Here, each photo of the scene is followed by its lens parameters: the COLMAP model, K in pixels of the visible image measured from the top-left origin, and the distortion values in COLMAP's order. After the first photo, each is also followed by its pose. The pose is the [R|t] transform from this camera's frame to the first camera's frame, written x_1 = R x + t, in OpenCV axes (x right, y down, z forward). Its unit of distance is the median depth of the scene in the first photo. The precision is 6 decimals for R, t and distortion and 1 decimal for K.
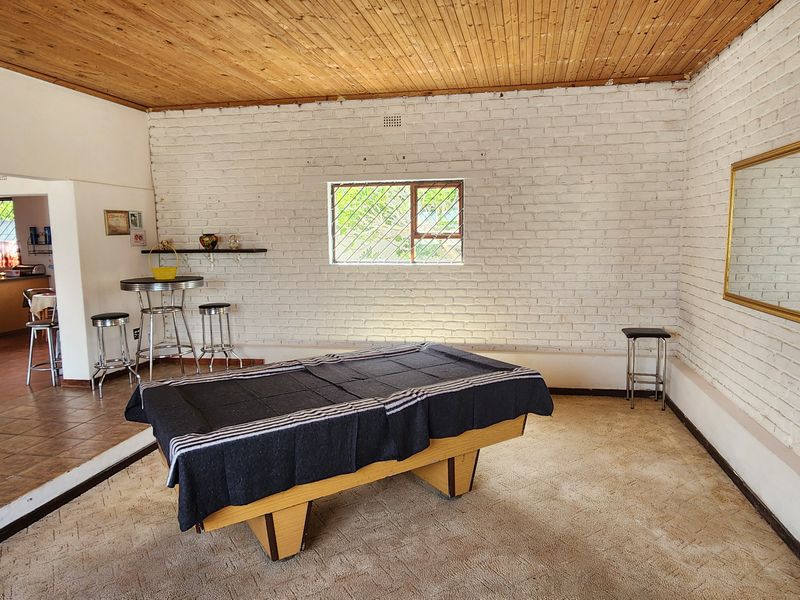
lens RADIAL K [[531.5, 0, 401.2], [0, 531.5, 302.6], [0, 0, 1]] dist [0.001208, -0.003810]
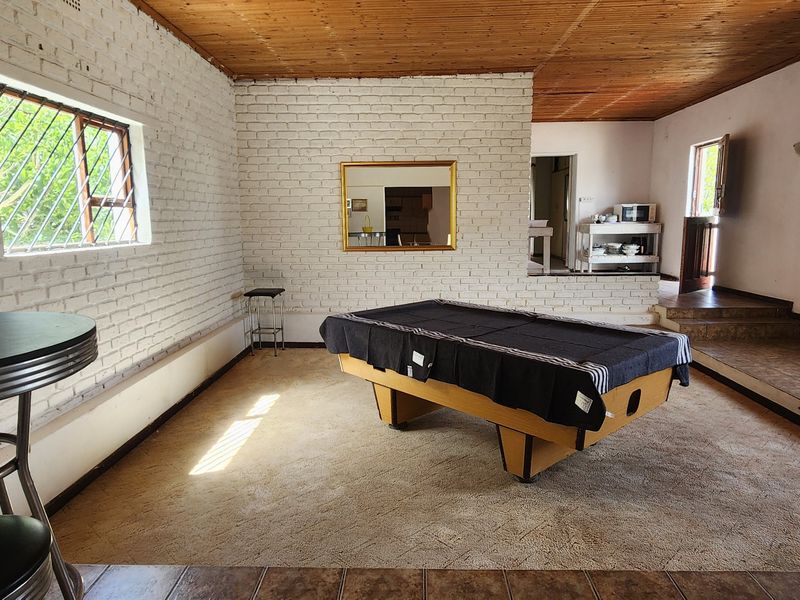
lens RADIAL K [[531.5, 0, 399.9], [0, 531.5, 301.1], [0, 0, 1]] dist [0.001208, -0.003810]
pose [[-0.163595, -0.143829, 0.975987, -0.683827], [0.128549, 0.977772, 0.165640, -0.074420], [-0.978116, 0.152560, -0.141469, 0.802413]]
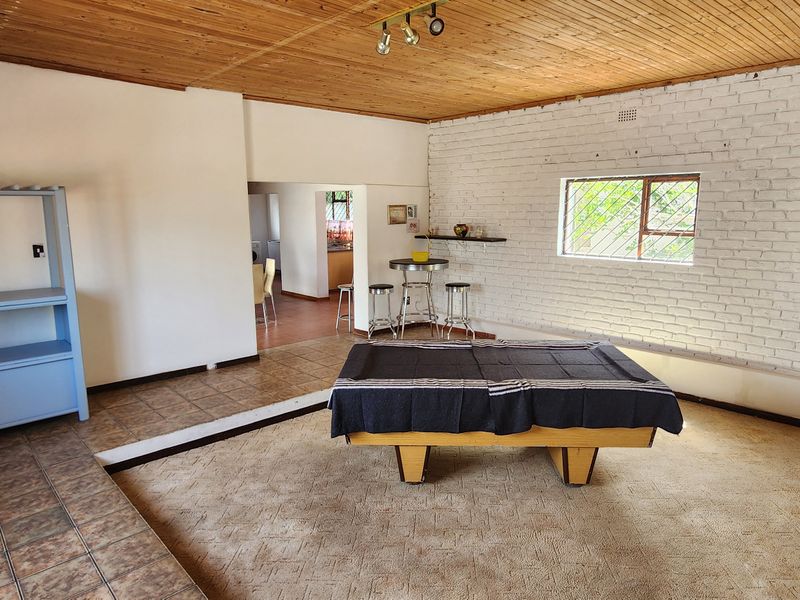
lens RADIAL K [[531.5, 0, 395.8], [0, 531.5, 300.9], [0, 0, 1]] dist [0.001208, -0.003810]
pose [[0.806598, 0.107290, -0.581282, 0.252456], [-0.075297, 0.994028, 0.078988, -0.044772], [0.586285, -0.019943, 0.809860, -0.060940]]
